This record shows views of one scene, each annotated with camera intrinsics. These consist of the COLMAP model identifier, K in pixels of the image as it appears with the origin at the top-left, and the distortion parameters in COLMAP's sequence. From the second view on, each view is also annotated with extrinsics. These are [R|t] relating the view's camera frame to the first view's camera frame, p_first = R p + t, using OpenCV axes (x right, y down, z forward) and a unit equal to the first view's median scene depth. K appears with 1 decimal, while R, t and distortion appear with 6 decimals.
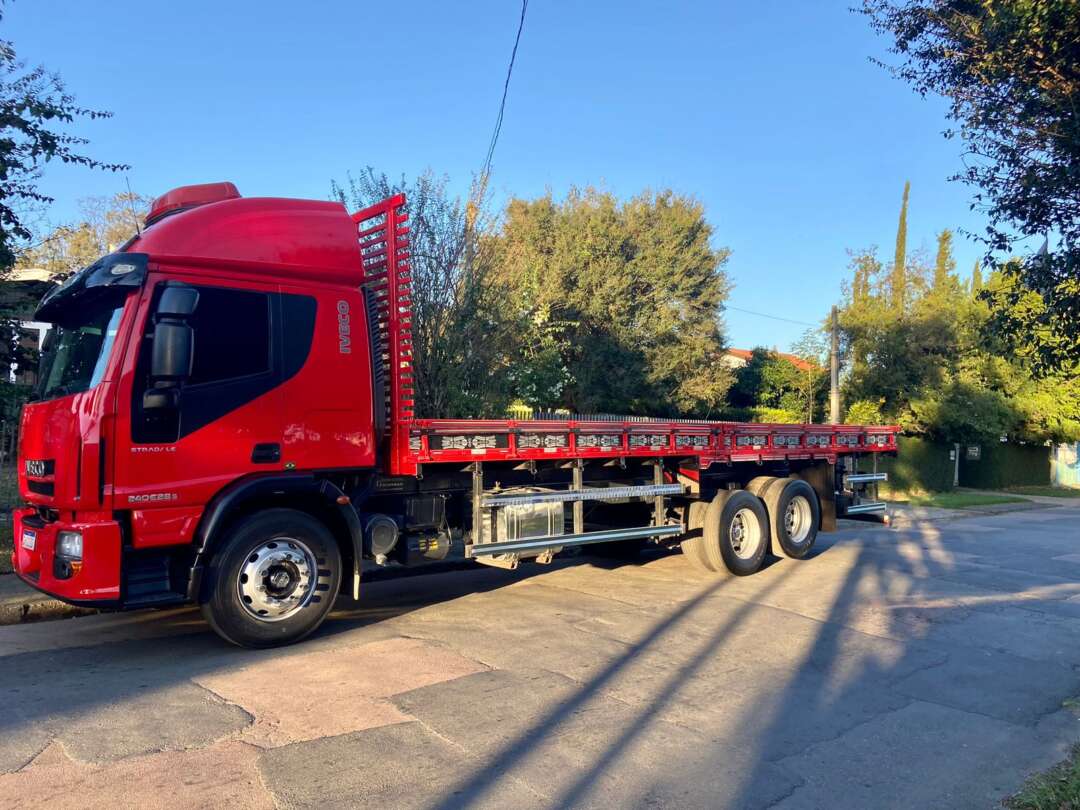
lens RADIAL K [[799.0, 0, 548.4], [0, 799.0, 385.0], [0, 0, 1]] dist [0.128941, -0.156146]
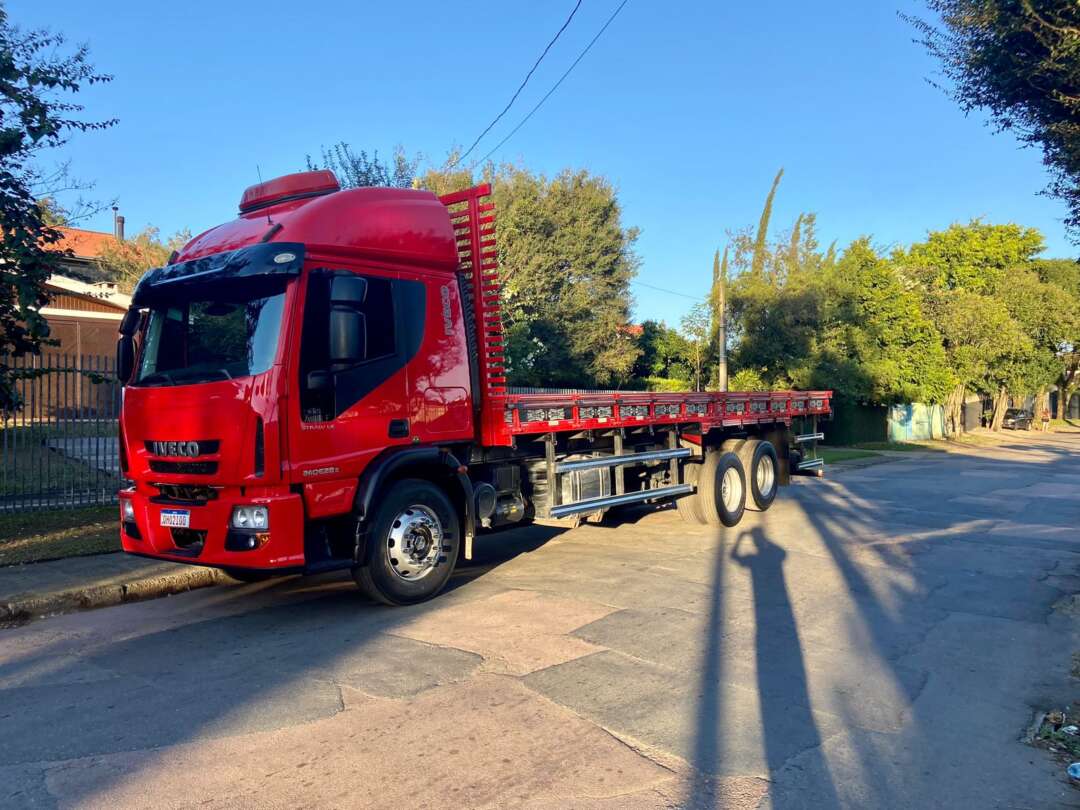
lens RADIAL K [[799.0, 0, 548.4], [0, 799.0, 385.0], [0, 0, 1]] dist [0.128941, -0.156146]
pose [[0.983677, -0.019987, 0.178832, -0.216145], [0.013815, 0.999267, 0.035692, -0.006119], [-0.179414, -0.032638, 0.983232, -0.057998]]
